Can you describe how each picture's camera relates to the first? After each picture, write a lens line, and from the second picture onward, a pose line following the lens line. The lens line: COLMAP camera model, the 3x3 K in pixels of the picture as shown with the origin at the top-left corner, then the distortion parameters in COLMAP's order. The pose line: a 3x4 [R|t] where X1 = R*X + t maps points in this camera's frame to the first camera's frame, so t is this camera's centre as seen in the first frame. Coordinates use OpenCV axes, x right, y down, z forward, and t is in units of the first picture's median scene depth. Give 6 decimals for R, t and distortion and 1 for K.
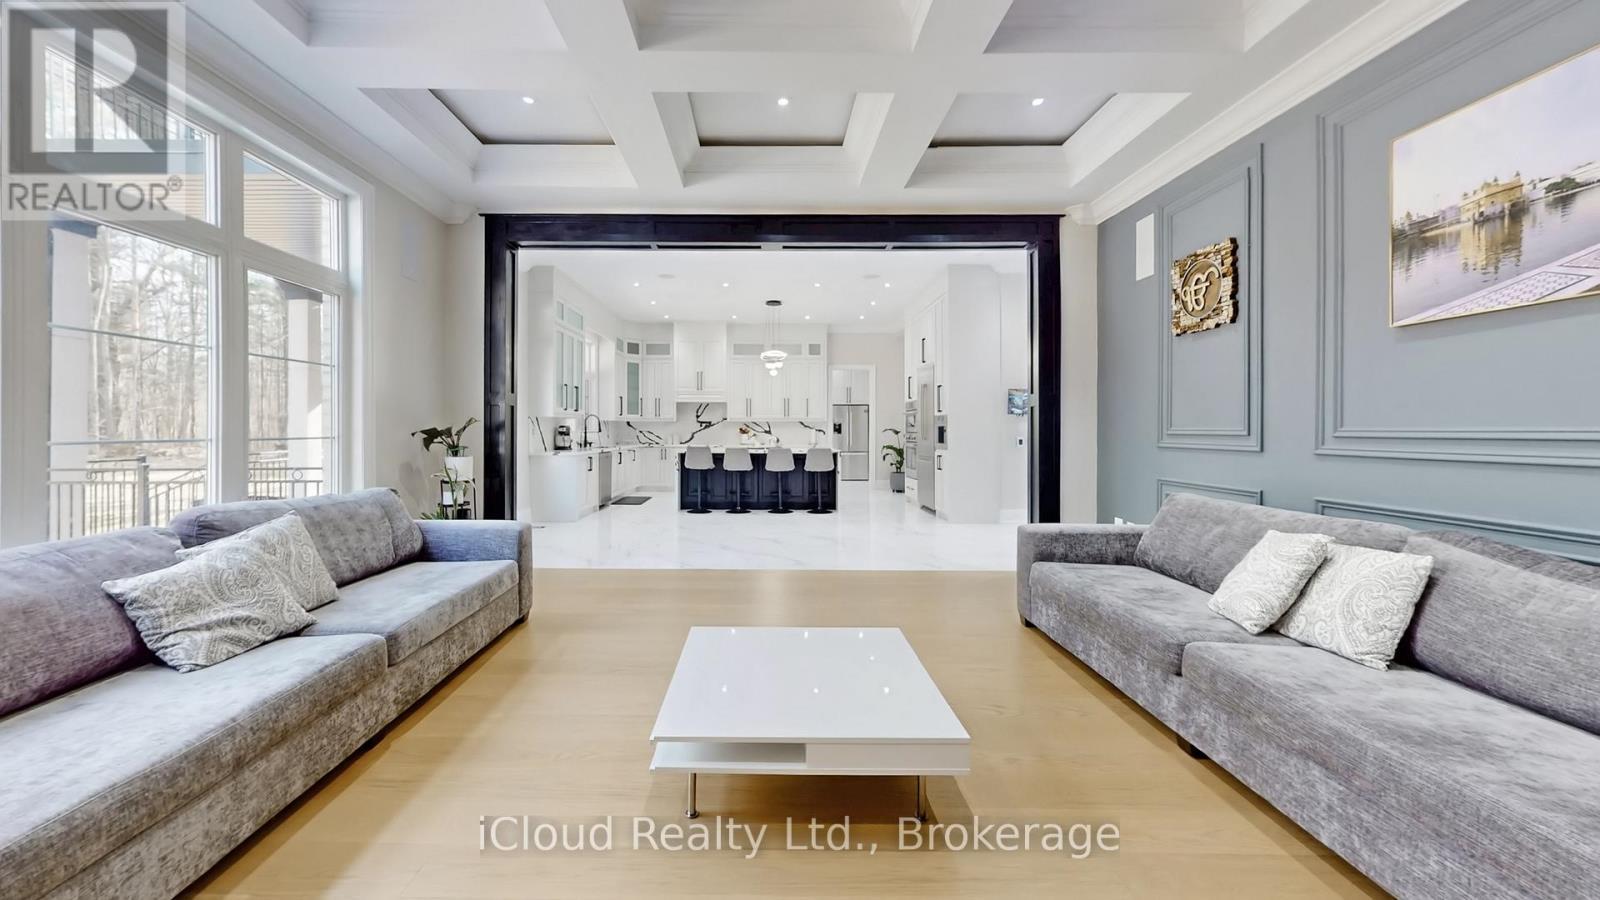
lens RADIAL K [[596.6, 0, 767.1], [0, 596.6, 428.2], [0, 0, 1]] dist [0.006835, 0.000842]
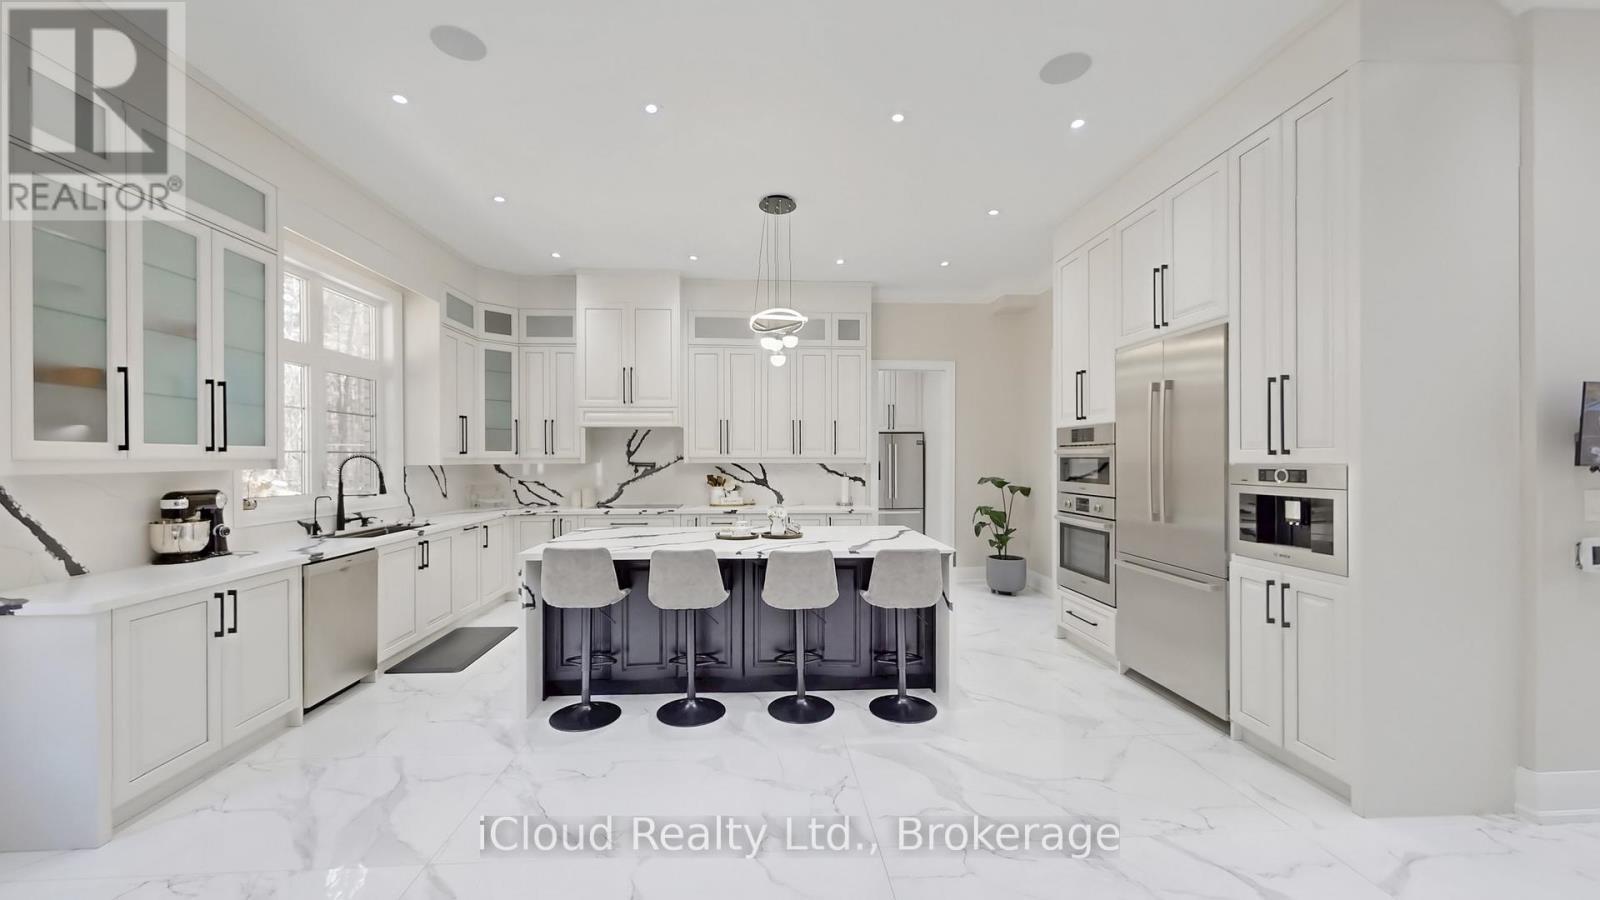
lens RADIAL K [[596.6, 0, 788.3], [0, 596.6, 456.5], [0, 0, 1]] dist [0.006835, 0.000842]
pose [[0.998132, -0.002543, 0.061043, -0.007114], [0.002382, 0.999994, 0.002698, -0.019284], [-0.061050, -0.002547, 0.998131, 0.476005]]
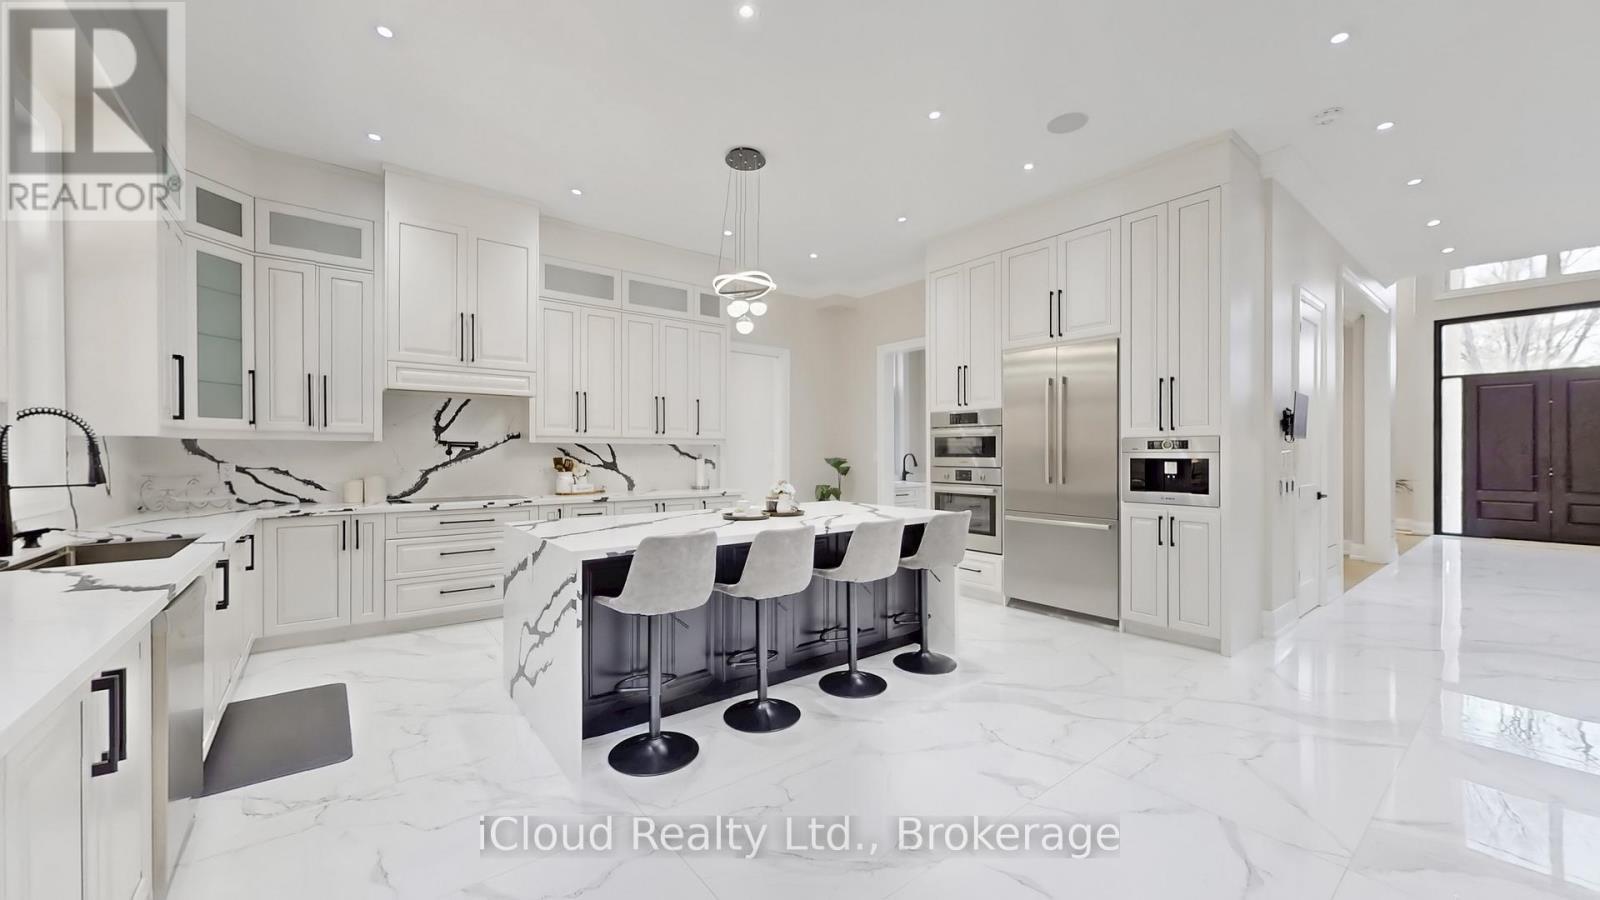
lens RADIAL K [[596.6, 0, 799.6], [0, 596.6, 451.3], [0, 0, 1]] dist [0.006835, 0.000842]
pose [[0.781827, 0.000208, 0.623495, -0.185390], [-0.002748, 0.999991, 0.003112, -0.007256], [-0.623489, -0.004146, 0.781821, 0.560759]]
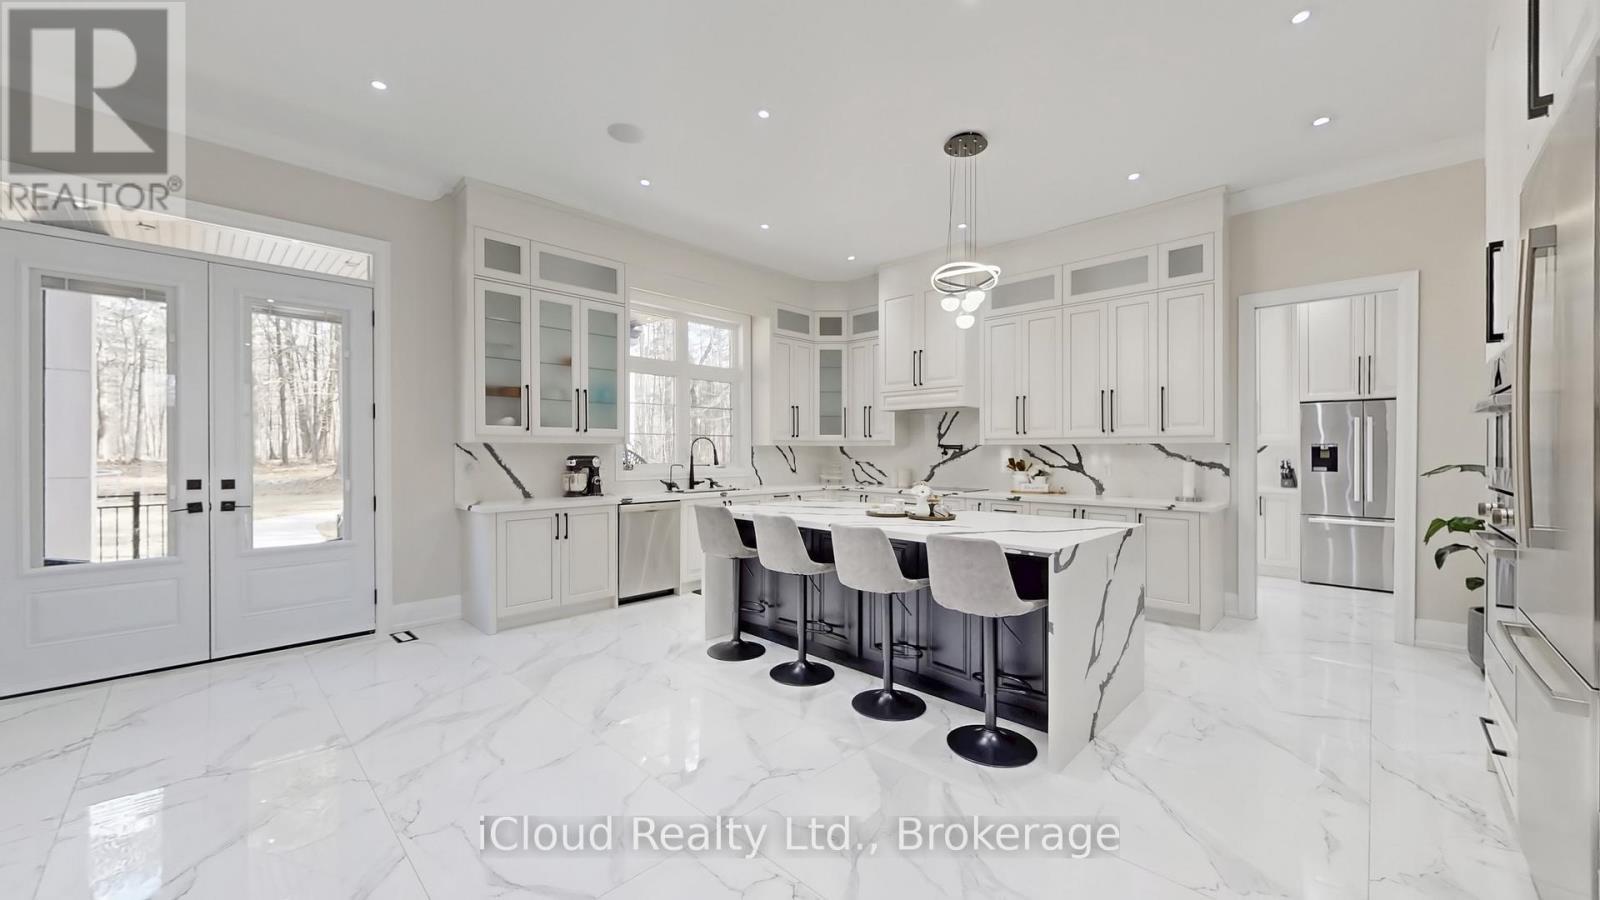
lens RADIAL K [[596.6, 0, 804.6], [0, 596.6, 450.5], [0, 0, 1]] dist [0.006835, 0.000842]
pose [[0.719847, -0.003005, -0.694127, 0.177726], [0.003048, 0.999995, -0.001167, -0.006778], [0.694126, -0.001276, 0.719852, 0.552376]]
